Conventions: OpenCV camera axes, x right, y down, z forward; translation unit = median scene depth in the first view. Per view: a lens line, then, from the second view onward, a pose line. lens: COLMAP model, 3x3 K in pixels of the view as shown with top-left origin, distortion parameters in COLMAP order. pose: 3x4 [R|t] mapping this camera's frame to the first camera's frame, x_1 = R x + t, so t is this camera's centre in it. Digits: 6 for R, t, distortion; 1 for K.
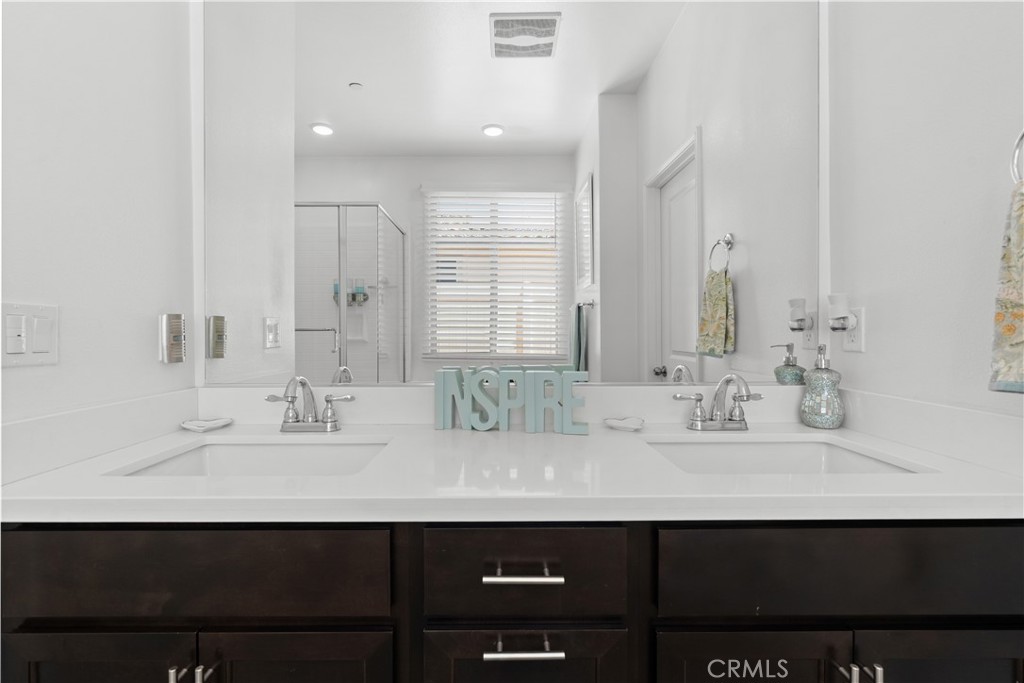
lens RADIAL K [[478.7, 0, 517.0], [0, 478.7, 336.3], [0, 0, 1]] dist [-0.001171, 0.000082]
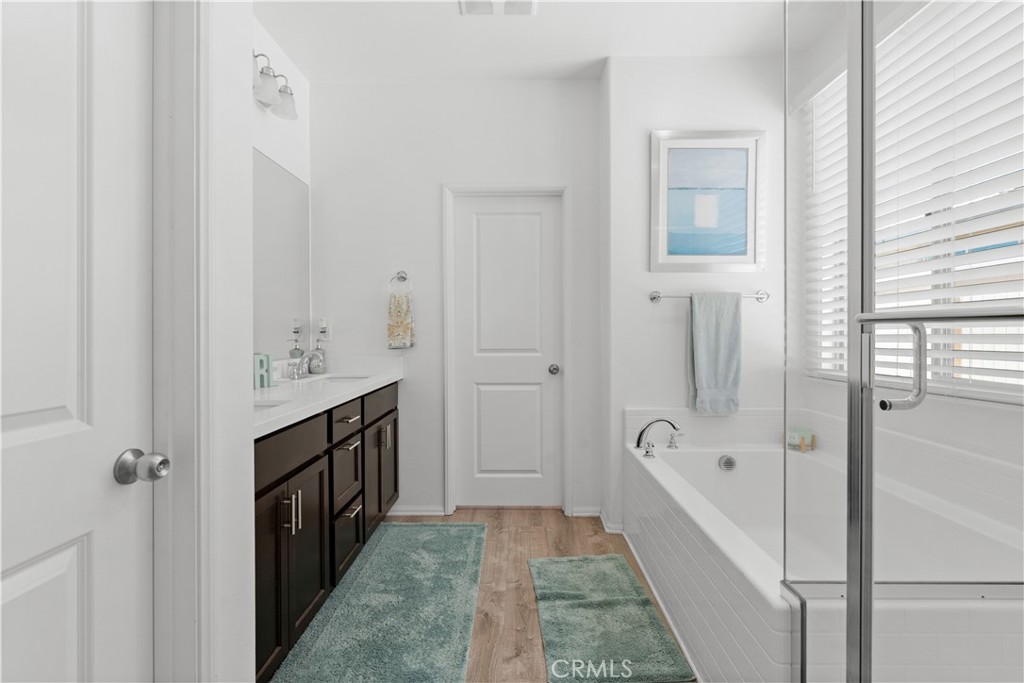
lens RADIAL K [[478.7, 0, 517.0], [0, 478.7, 336.3], [0, 0, 1]] dist [-0.001171, 0.000082]
pose [[0.009669, -0.005660, 0.999937, -1.776294], [0.013665, 0.999891, 0.005528, 0.005201], [-0.999860, 0.013611, 0.009745, -0.004434]]
